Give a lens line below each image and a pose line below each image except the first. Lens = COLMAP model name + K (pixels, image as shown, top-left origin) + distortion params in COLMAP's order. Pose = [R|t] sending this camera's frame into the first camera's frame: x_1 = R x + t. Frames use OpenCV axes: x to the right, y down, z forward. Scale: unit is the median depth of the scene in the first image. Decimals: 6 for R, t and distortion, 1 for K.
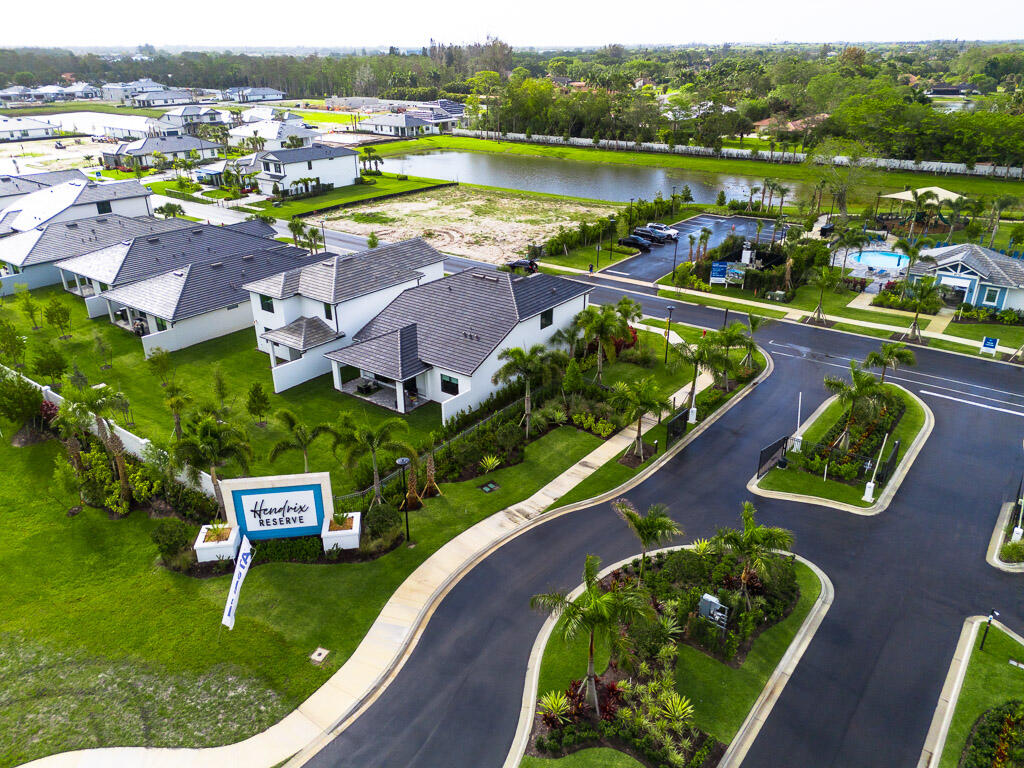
lens RADIAL K [[753.4, 0, 512.0], [0, 753.4, 384.0], [0, 0, 1]] dist [0.058929, -0.048358]
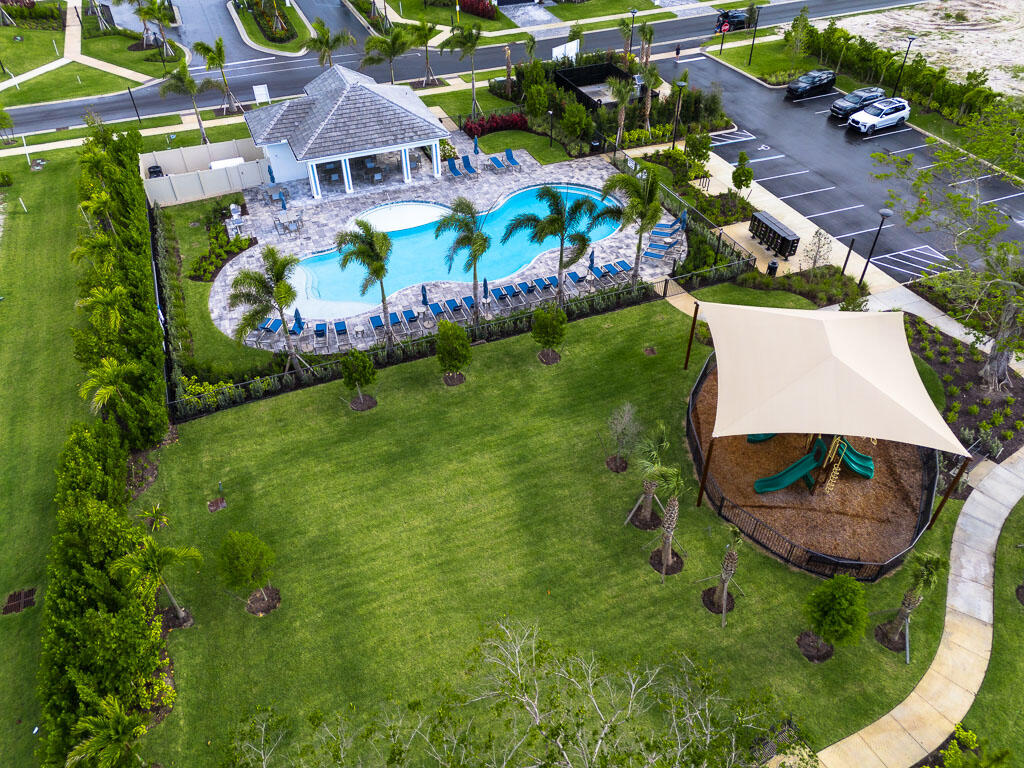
lens RADIAL K [[753.4, 0, 512.0], [0, 753.4, 384.0], [0, 0, 1]] dist [0.058929, -0.048358]
pose [[-0.497727, 0.574489, -0.649793, 1.046472], [-0.344678, 0.556473, 0.755999, -0.549612], [0.795905, 0.600250, -0.078958, 1.242740]]
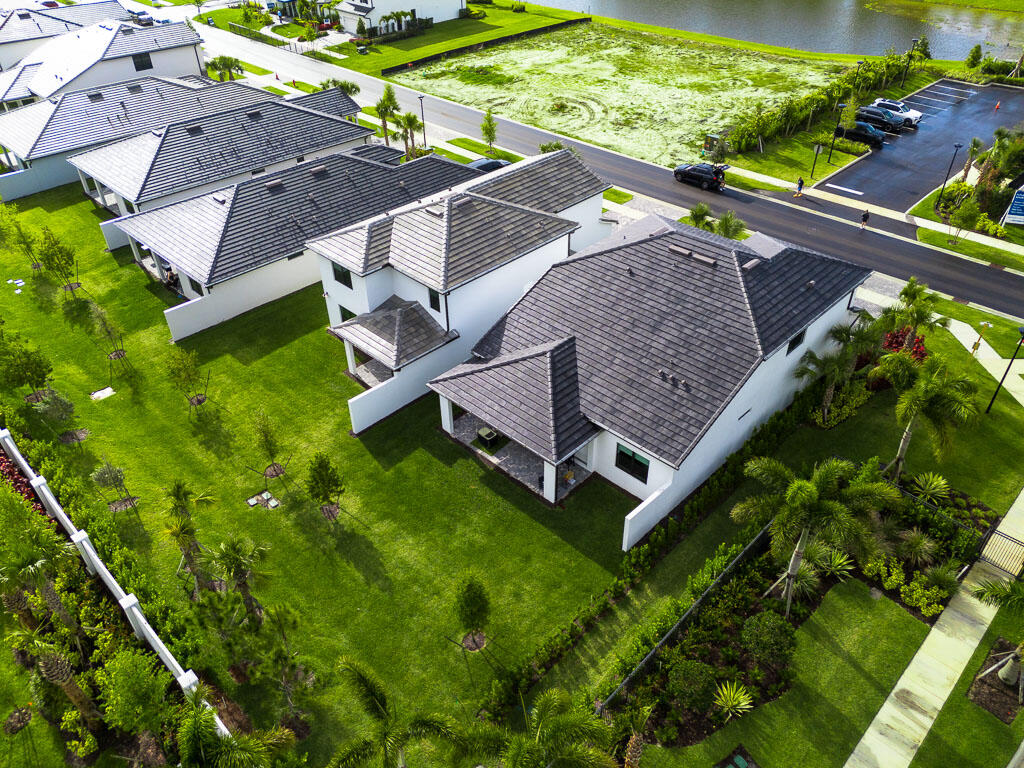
lens RADIAL K [[753.4, 0, 512.0], [0, 753.4, 384.0], [0, 0, 1]] dist [0.058929, -0.048358]
pose [[0.992326, 0.068159, -0.103171, -0.082587], [-0.043832, 0.974077, 0.221931, -0.128978], [0.115623, -0.215705, 0.969589, 0.289287]]
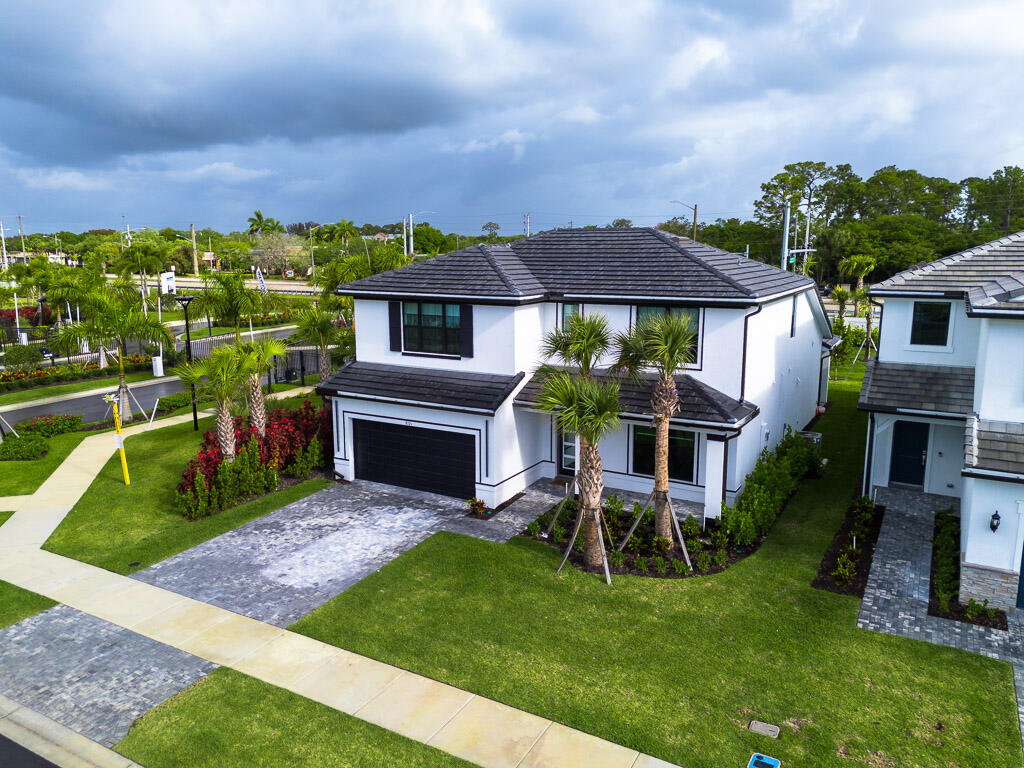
lens RADIAL K [[753.4, 0, 512.0], [0, 753.4, 384.0], [0, 0, 1]] dist [0.058929, -0.048358]
pose [[-0.992019, 0.032382, -0.121863, 0.058369], [-0.042123, 0.825829, 0.562344, -0.236530], [0.118848, 0.562989, -0.817874, 1.055926]]
